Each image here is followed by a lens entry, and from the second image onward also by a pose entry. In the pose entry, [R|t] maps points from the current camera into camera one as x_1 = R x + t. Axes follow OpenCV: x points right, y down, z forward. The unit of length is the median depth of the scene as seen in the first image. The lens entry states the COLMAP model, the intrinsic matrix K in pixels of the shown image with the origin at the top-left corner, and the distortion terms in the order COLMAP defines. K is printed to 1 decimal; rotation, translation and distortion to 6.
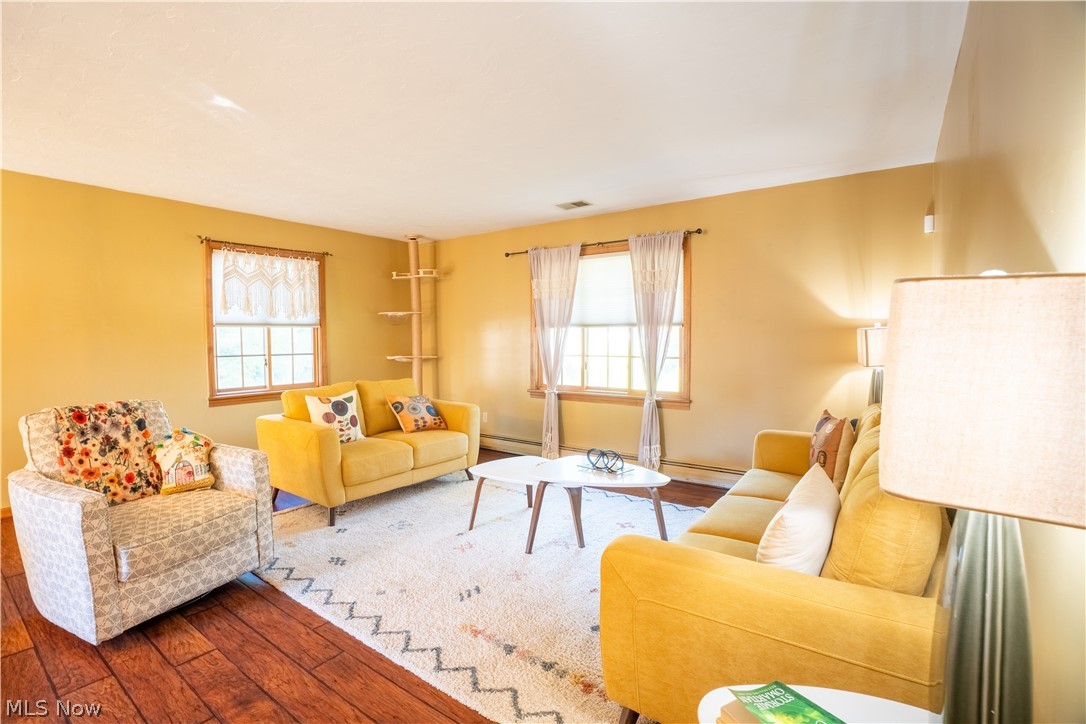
lens RADIAL K [[501.2, 0, 540.2], [0, 501.2, 359.9], [0, 0, 1]] dist [-0.072970, 0.019775]
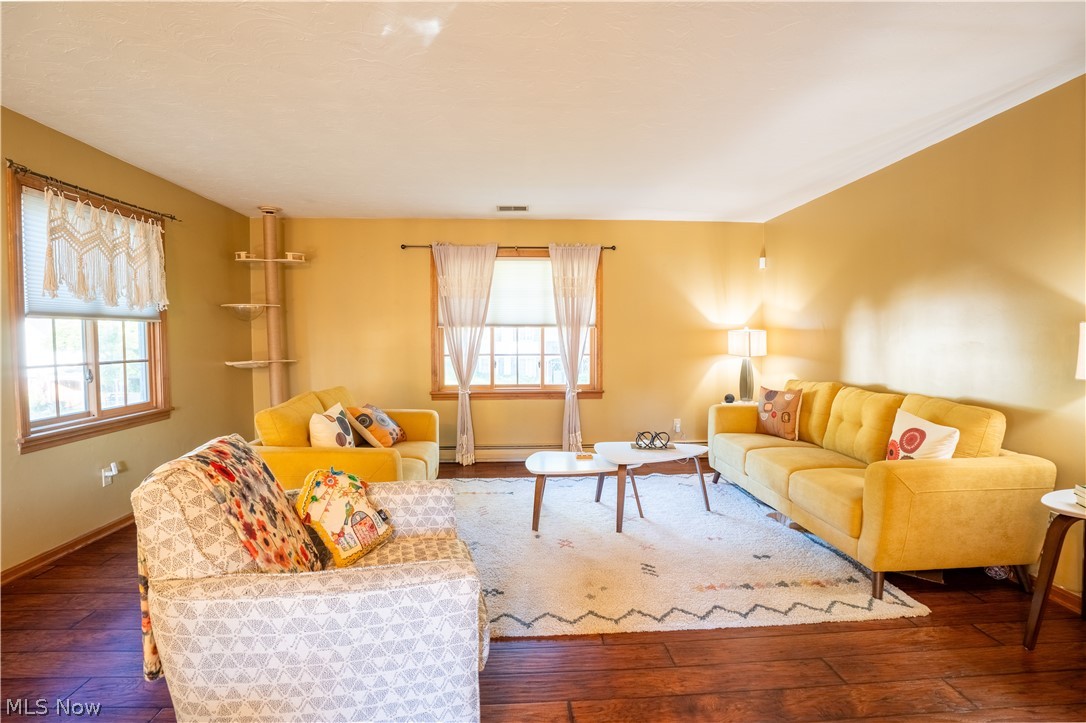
lens RADIAL K [[507.0, 0, 541.6], [0, 507.0, 361.4], [0, 0, 1]] dist [-0.056805, 0.000719]
pose [[0.775410, -0.027635, 0.630853, -0.539205], [0.026050, 0.999591, 0.011768, -0.005383], [-0.630921, 0.007309, 0.775813, 0.148784]]
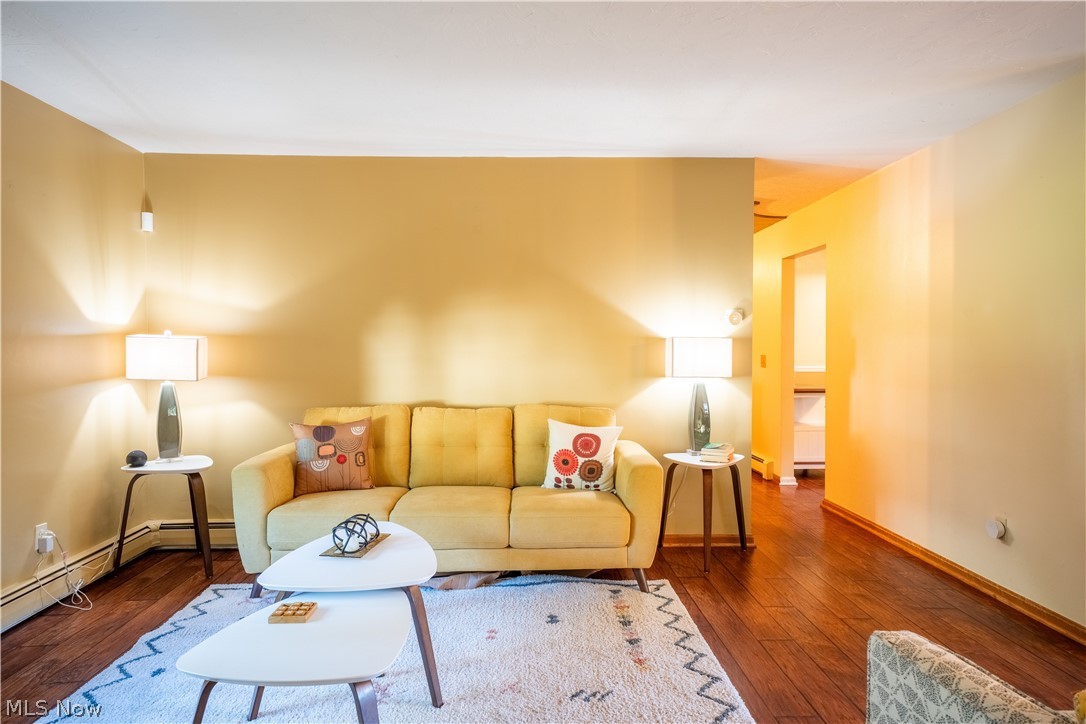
lens RADIAL K [[671.2, 0, 543.0], [0, 671.2, 362.0], [0, 0, 1]] dist [0.002135, 0.002284]
pose [[-0.618294, -0.015758, 0.785789, -0.464863], [0.034129, 0.998318, 0.046874, -0.038663], [-0.785205, 0.055801, -0.616716, 0.867246]]
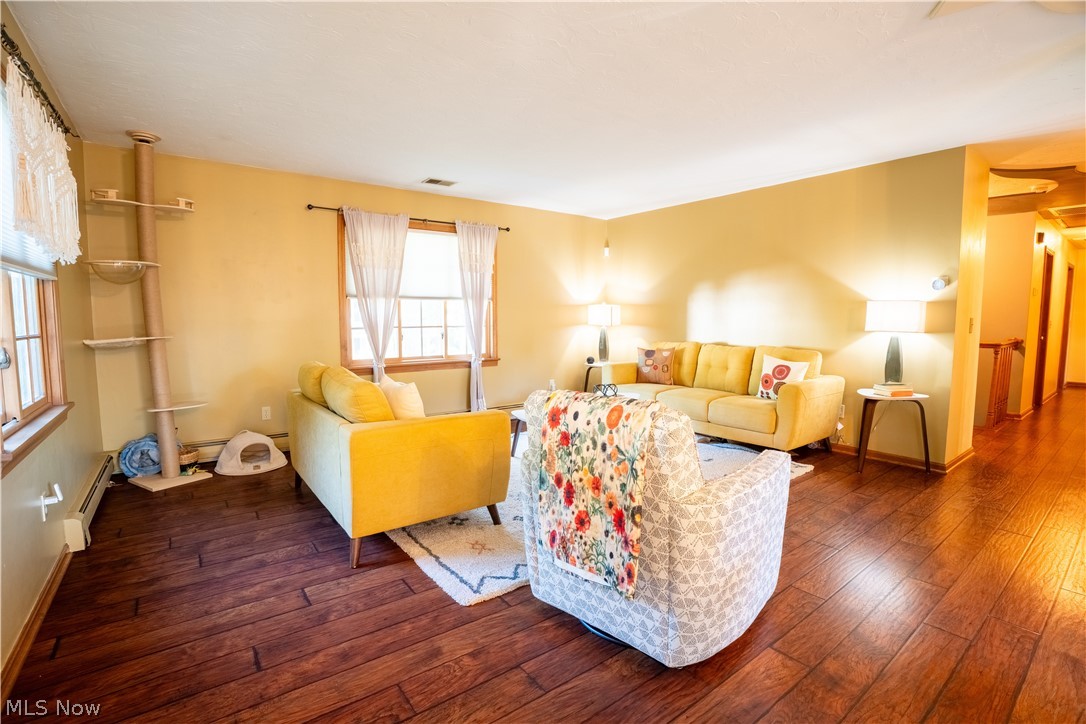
lens RADIAL K [[501.2, 0, 540.2], [0, 501.2, 359.9], [0, 0, 1]] dist [-0.072970, 0.019775]
pose [[0.291570, -0.079532, 0.953237, -0.872966], [0.039379, 0.996691, 0.071112, -0.003671], [-0.955739, 0.016803, 0.293737, 0.481720]]
